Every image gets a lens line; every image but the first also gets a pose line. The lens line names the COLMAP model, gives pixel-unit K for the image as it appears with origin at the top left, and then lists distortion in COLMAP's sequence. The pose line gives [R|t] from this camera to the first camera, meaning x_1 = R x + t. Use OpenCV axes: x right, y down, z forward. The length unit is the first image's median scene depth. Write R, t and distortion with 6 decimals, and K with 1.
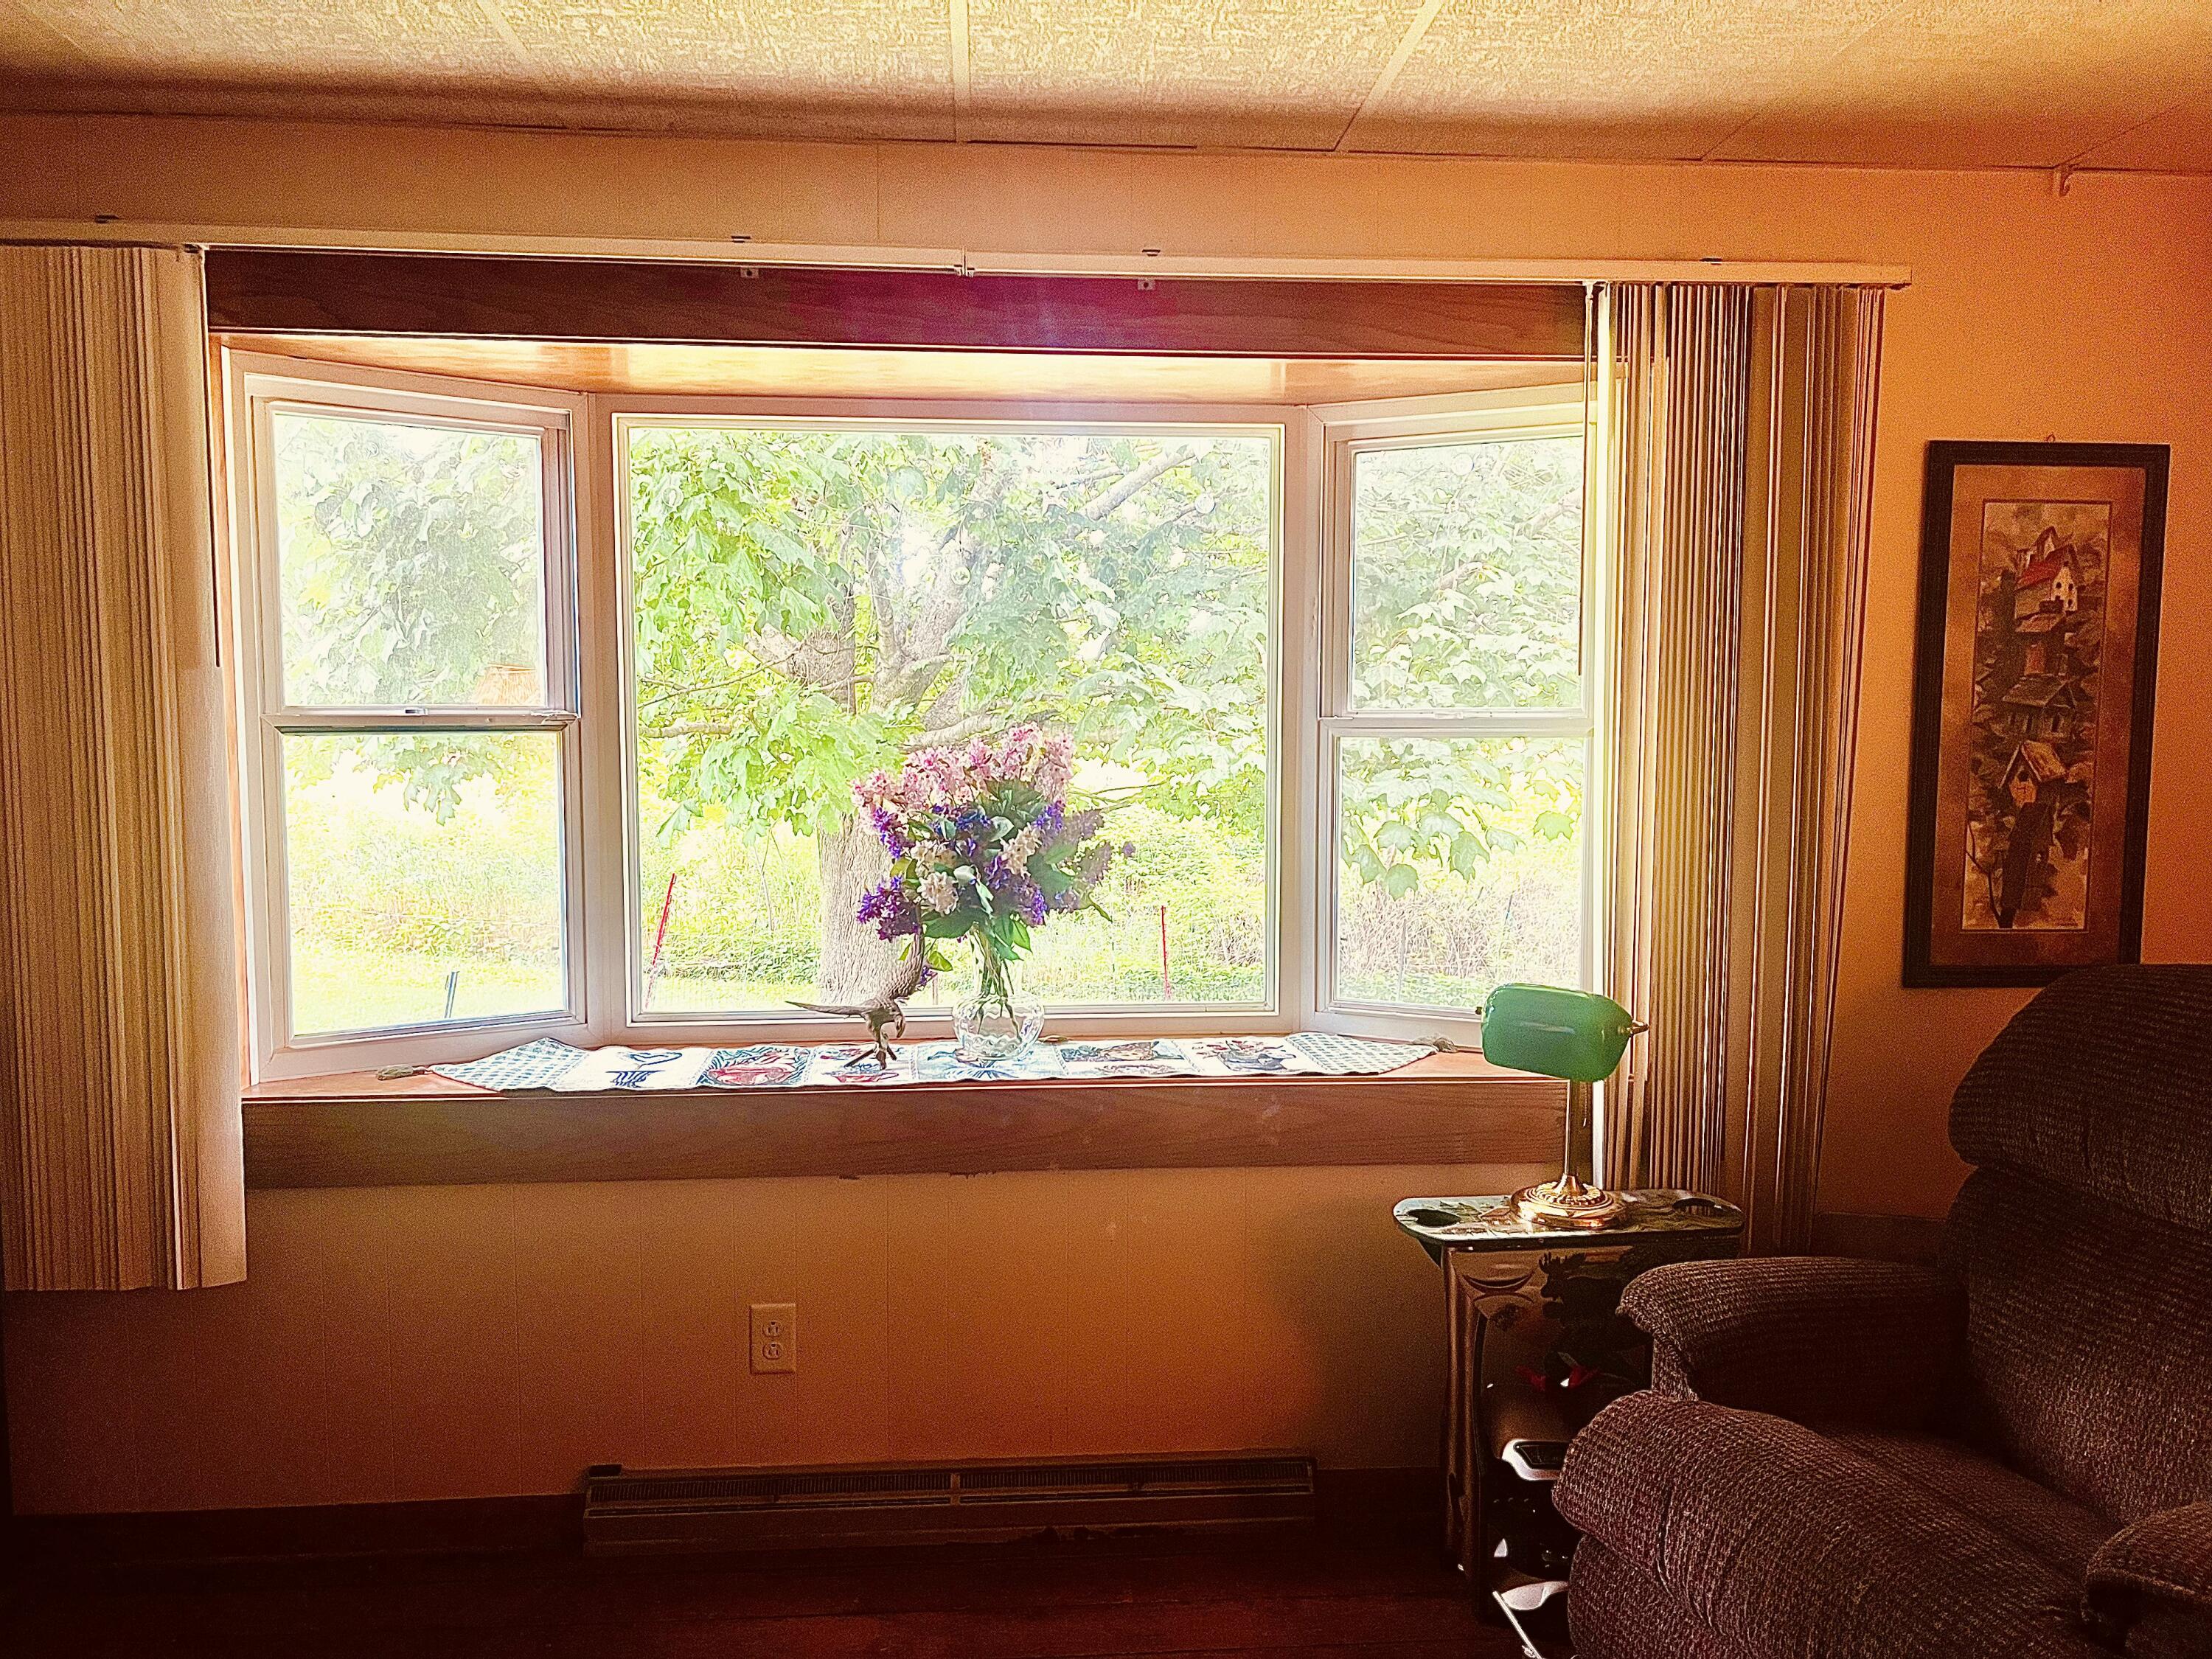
lens RADIAL K [[1653.1, 0, 1105.9], [0, 1653.1, 823.1], [0, 0, 1]] dist [0.037477, -0.011318]
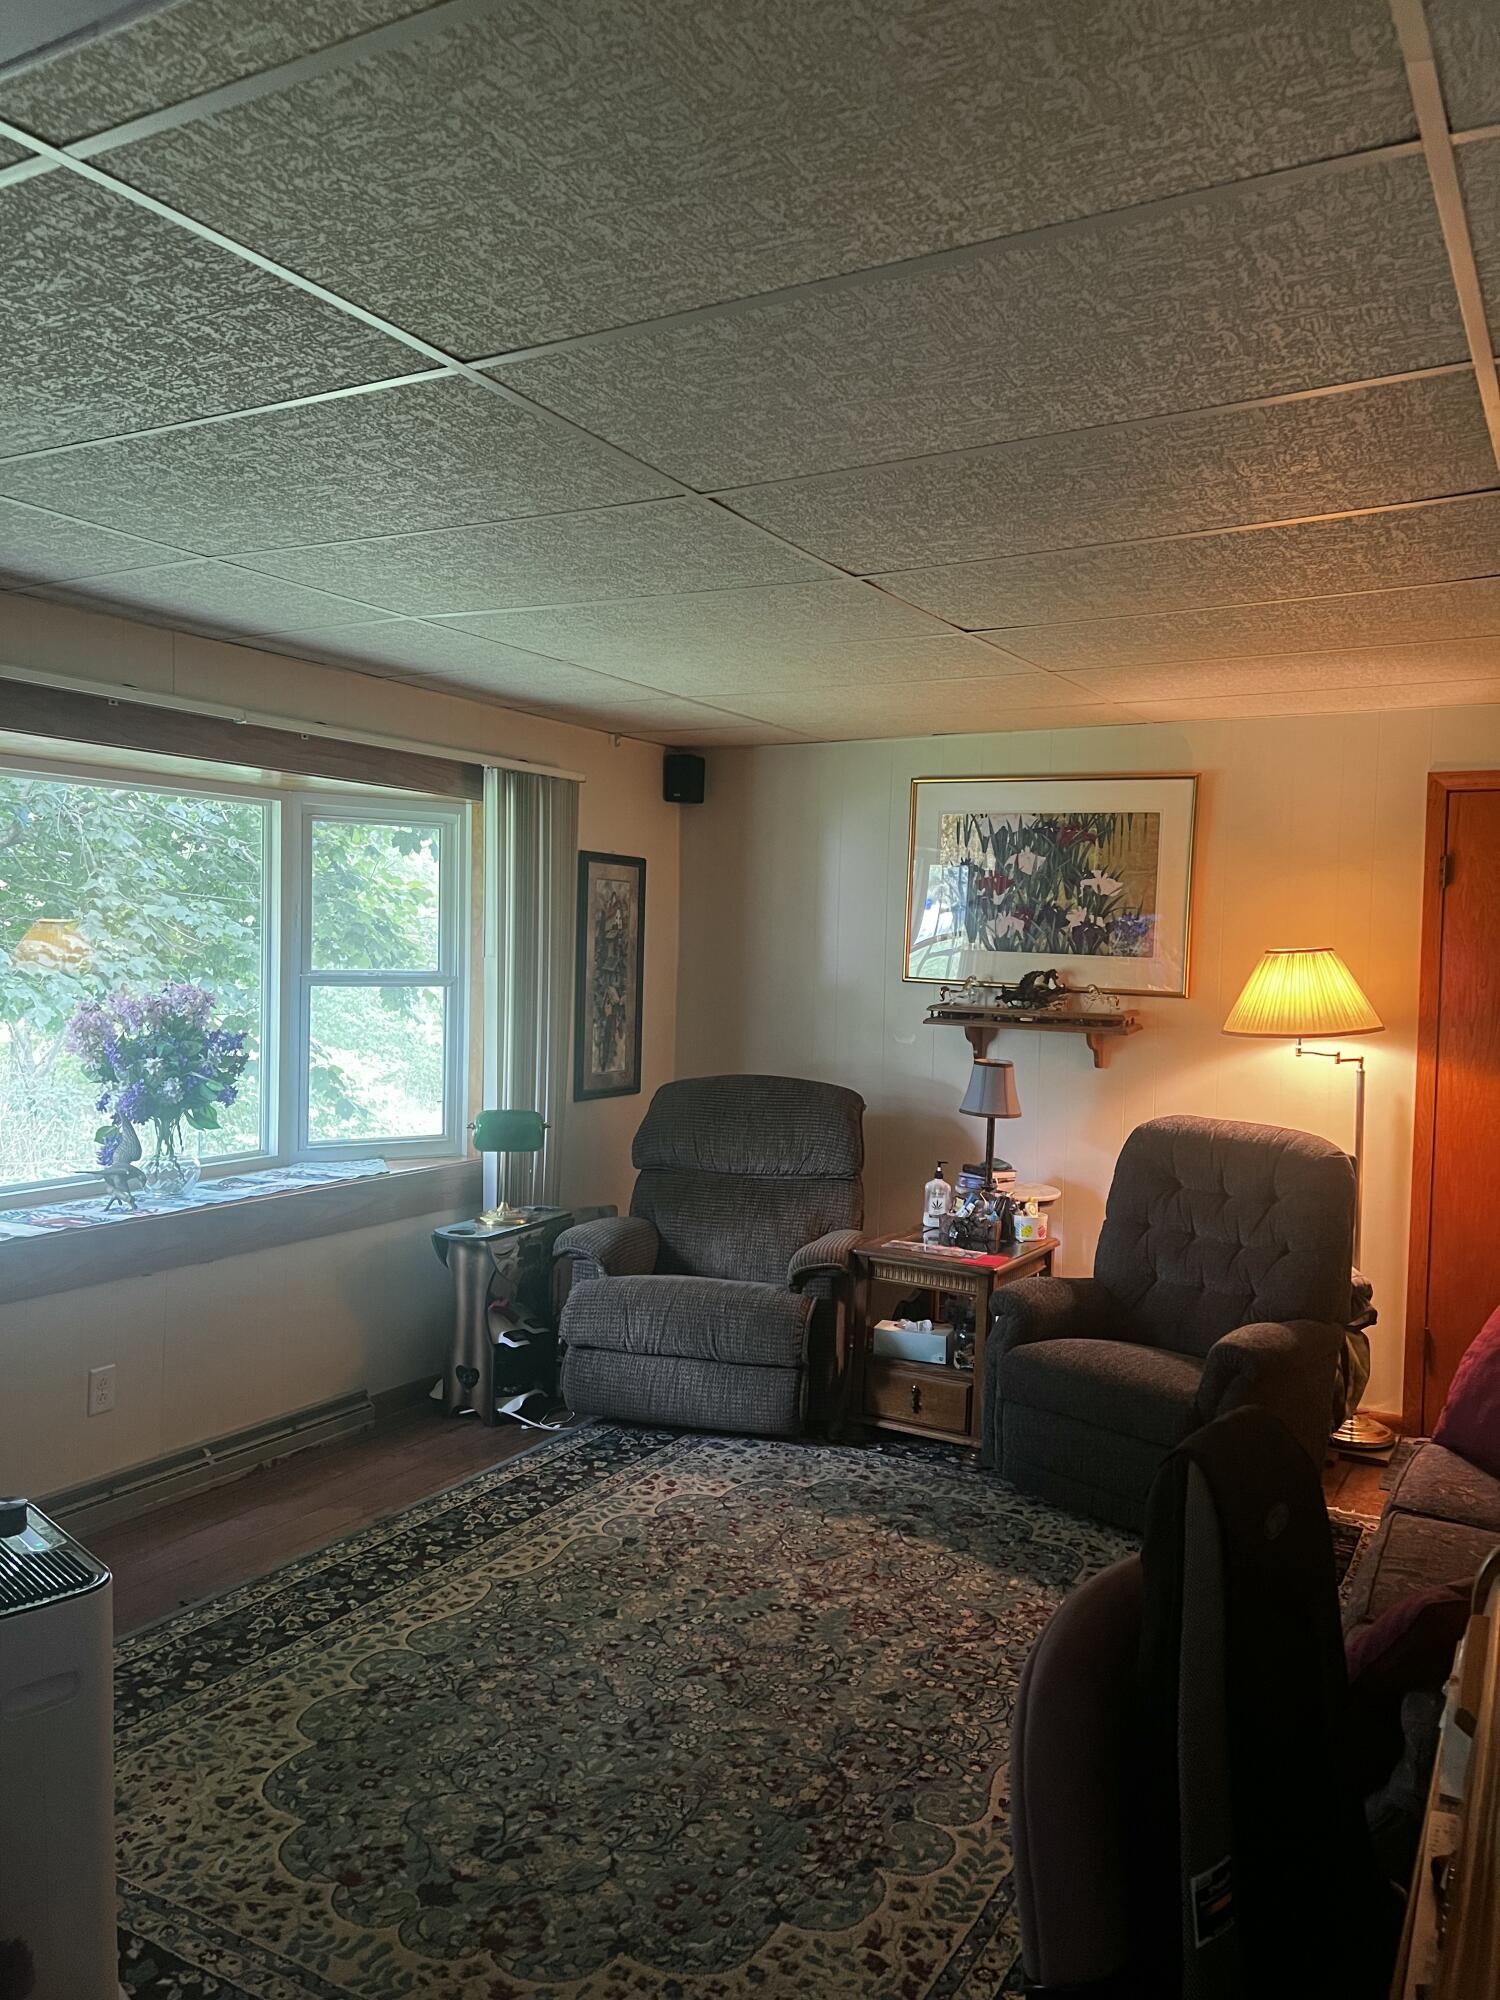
lens RADIAL K [[1494.6, 0, 749.5], [0, 1494.6, 1004.2], [0, 0, 1]] dist [0.037477, -0.011318]
pose [[0.562933, -0.023232, 0.826176, -0.990083], [0.039095, 0.999234, 0.001460, -0.021457], [-0.825578, 0.031478, 0.563410, -0.273645]]
